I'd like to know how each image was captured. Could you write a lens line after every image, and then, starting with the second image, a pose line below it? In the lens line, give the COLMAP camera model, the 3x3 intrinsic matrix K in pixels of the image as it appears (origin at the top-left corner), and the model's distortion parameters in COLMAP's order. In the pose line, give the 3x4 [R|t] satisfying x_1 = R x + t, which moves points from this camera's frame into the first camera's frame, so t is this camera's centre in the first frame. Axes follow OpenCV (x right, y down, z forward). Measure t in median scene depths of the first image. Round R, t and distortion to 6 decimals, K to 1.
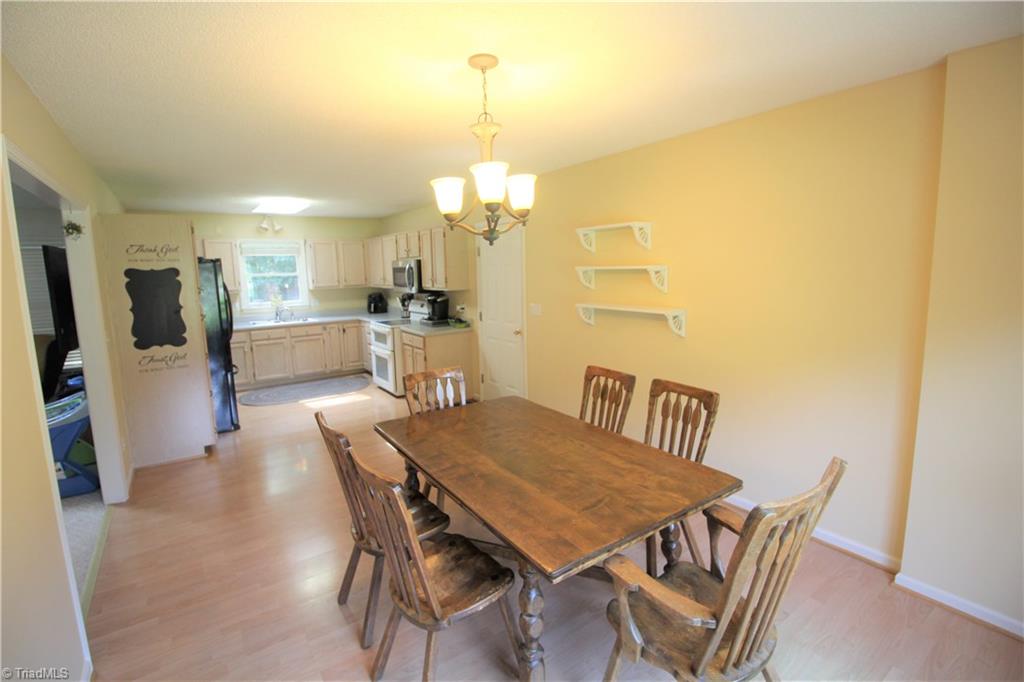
lens RADIAL K [[479.0, 0, 509.3], [0, 479.0, 343.0], [0, 0, 1]] dist [-0.007305, -0.006648]
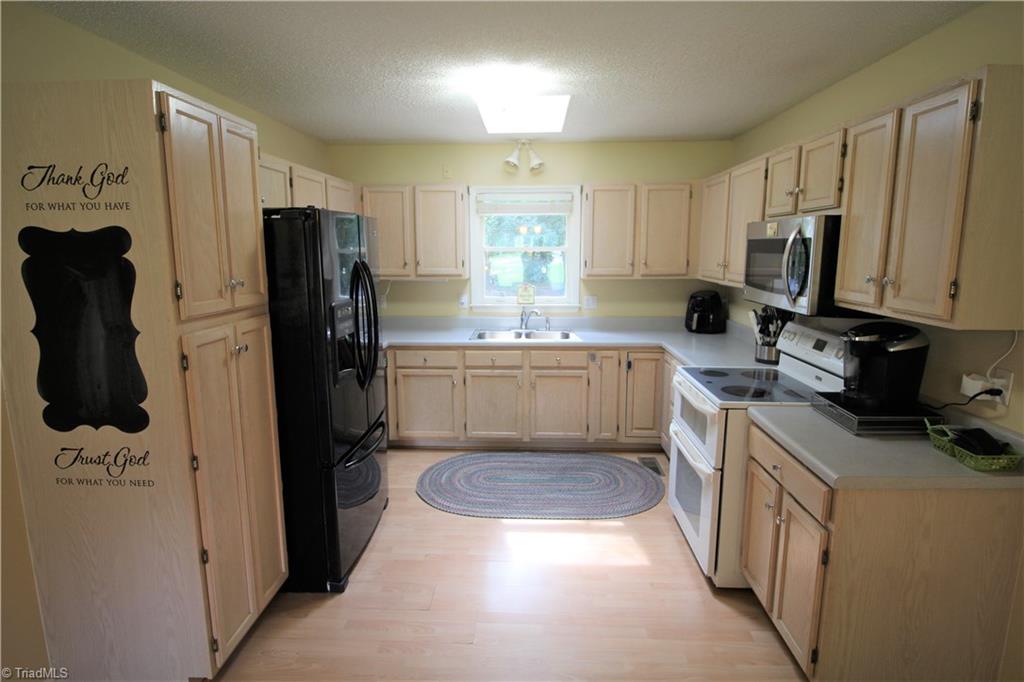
lens RADIAL K [[565.6, 0, 508.4], [0, 565.6, 337.5], [0, 0, 1]] dist [-0.009098, -0.001740]
pose [[0.803886, 0.115851, -0.583391, -0.126865], [-0.108214, 0.992965, 0.048071, -0.081354], [0.584856, 0.024487, 0.810768, 0.531554]]
